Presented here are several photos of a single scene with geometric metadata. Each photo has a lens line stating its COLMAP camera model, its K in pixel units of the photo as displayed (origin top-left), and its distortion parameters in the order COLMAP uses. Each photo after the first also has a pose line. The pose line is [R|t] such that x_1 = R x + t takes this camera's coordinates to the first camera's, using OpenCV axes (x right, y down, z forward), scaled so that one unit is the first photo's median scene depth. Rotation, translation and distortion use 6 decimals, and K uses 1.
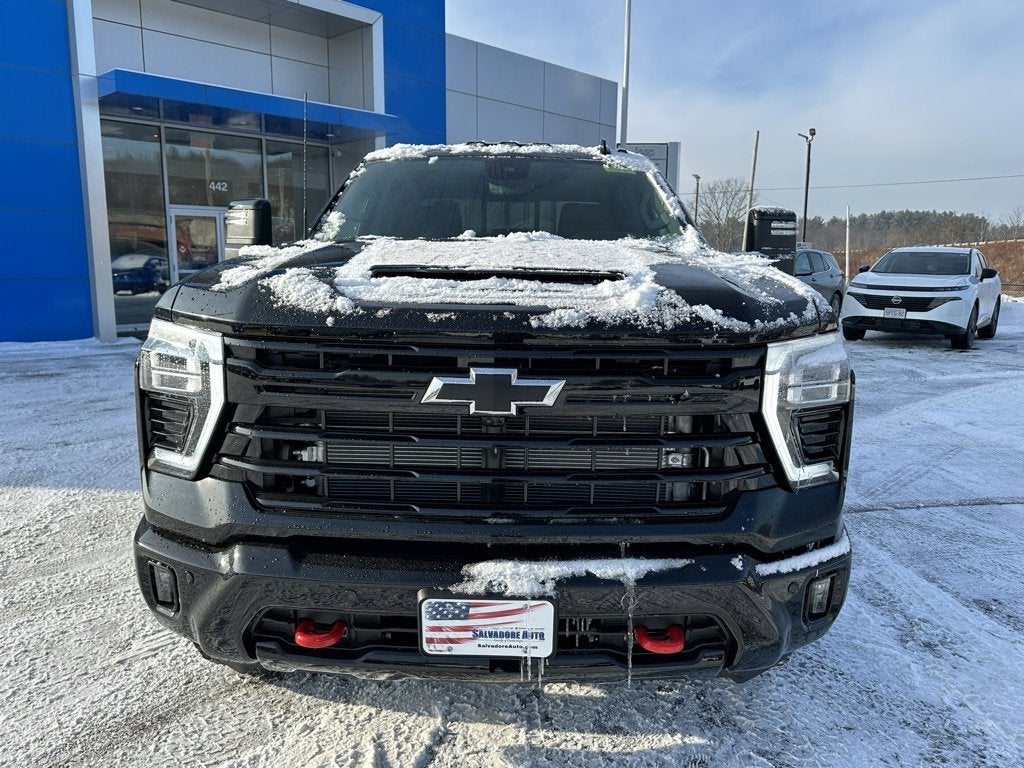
lens RADIAL K [[730.1, 0, 512.0], [0, 730.1, 384.0], [0, 0, 1]] dist [0.025671, -0.002715]
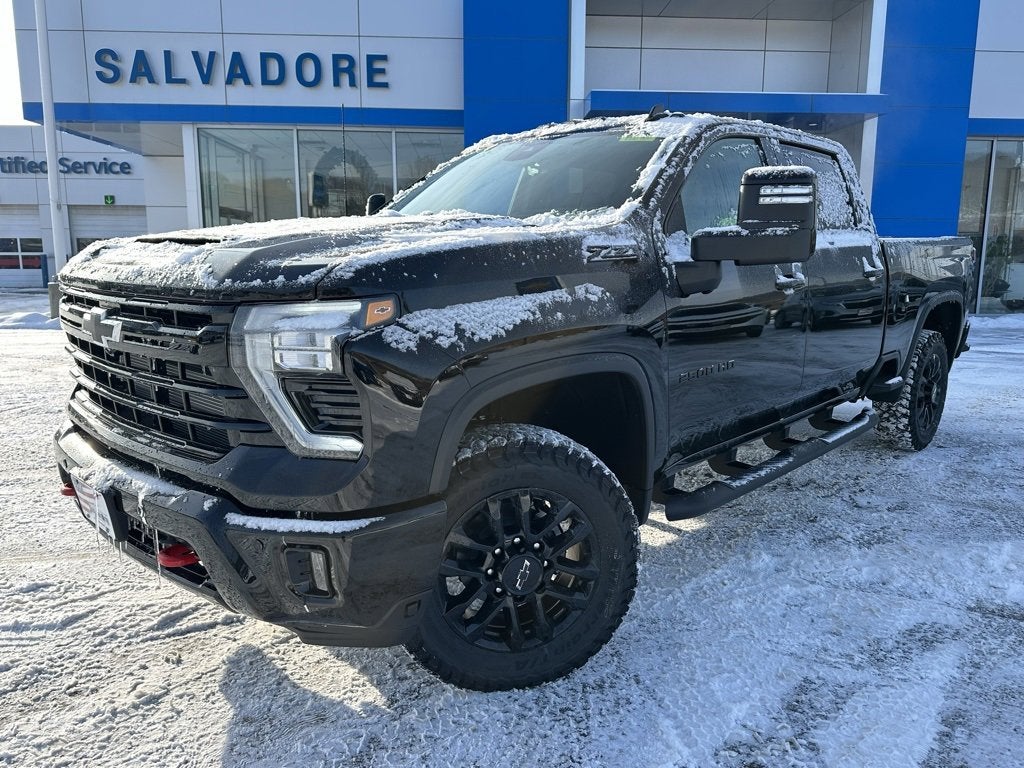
lens RADIAL K [[732.7, 0, 518.4], [0, 732.7, 397.3], [0, 0, 1]] dist [0.032074, -0.021437]
pose [[0.742317, 0.123224, -0.658620, 1.032201], [-0.114582, 0.991810, 0.056419, -0.021057], [0.660179, 0.033585, 0.750357, 0.368850]]
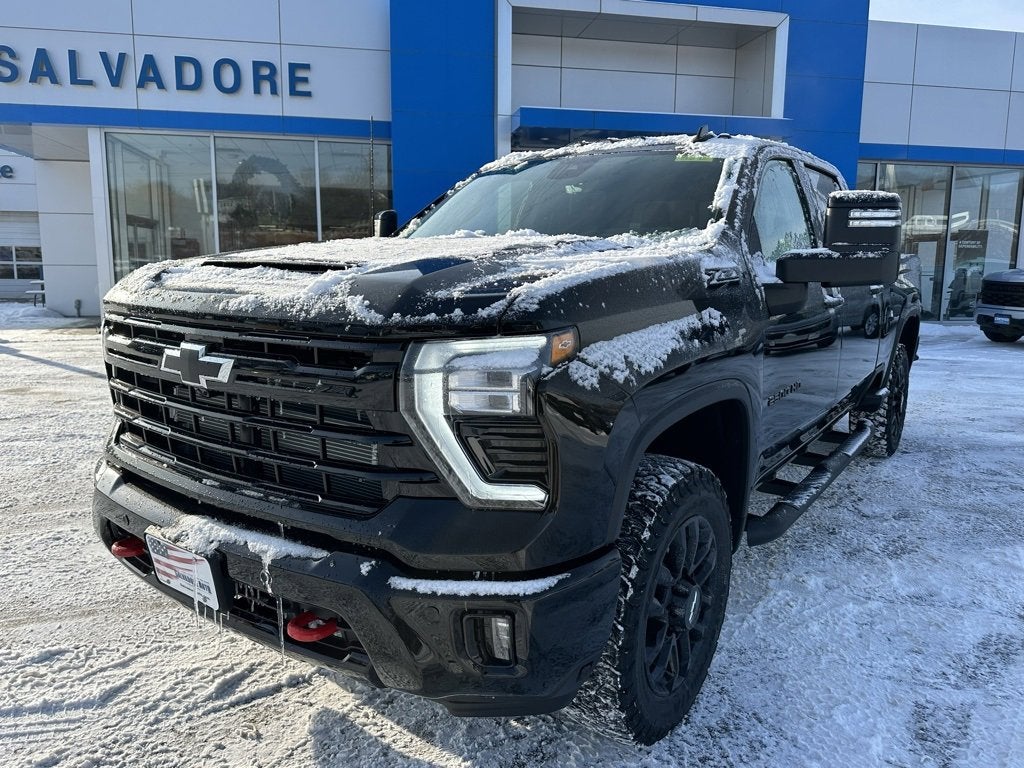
lens RADIAL K [[723.3, 0, 509.0], [0, 723.3, 385.9], [0, 0, 1]] dist [0.012807, -0.002998]
pose [[0.824417, 0.092355, -0.558397, 0.738145], [-0.099253, 0.994899, 0.018014, -0.019238], [0.557212, 0.040572, 0.829378, 0.244109]]
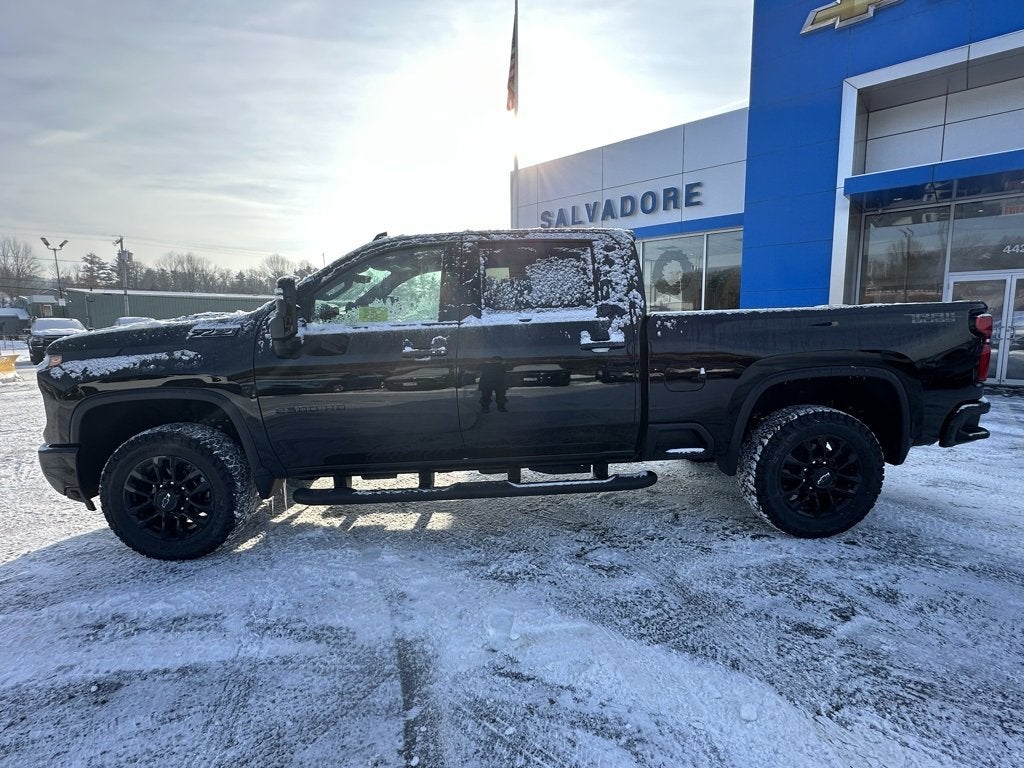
lens RADIAL K [[499.5, 0, 527.7], [0, 499.5, 379.4], [0, 0, 1]] dist [0.000199, -0.000052]
pose [[0.069848, 0.108758, -0.991611, 1.778248], [-0.160373, 0.982333, 0.096444, -0.328102], [0.984582, 0.152291, 0.086056, 1.985651]]
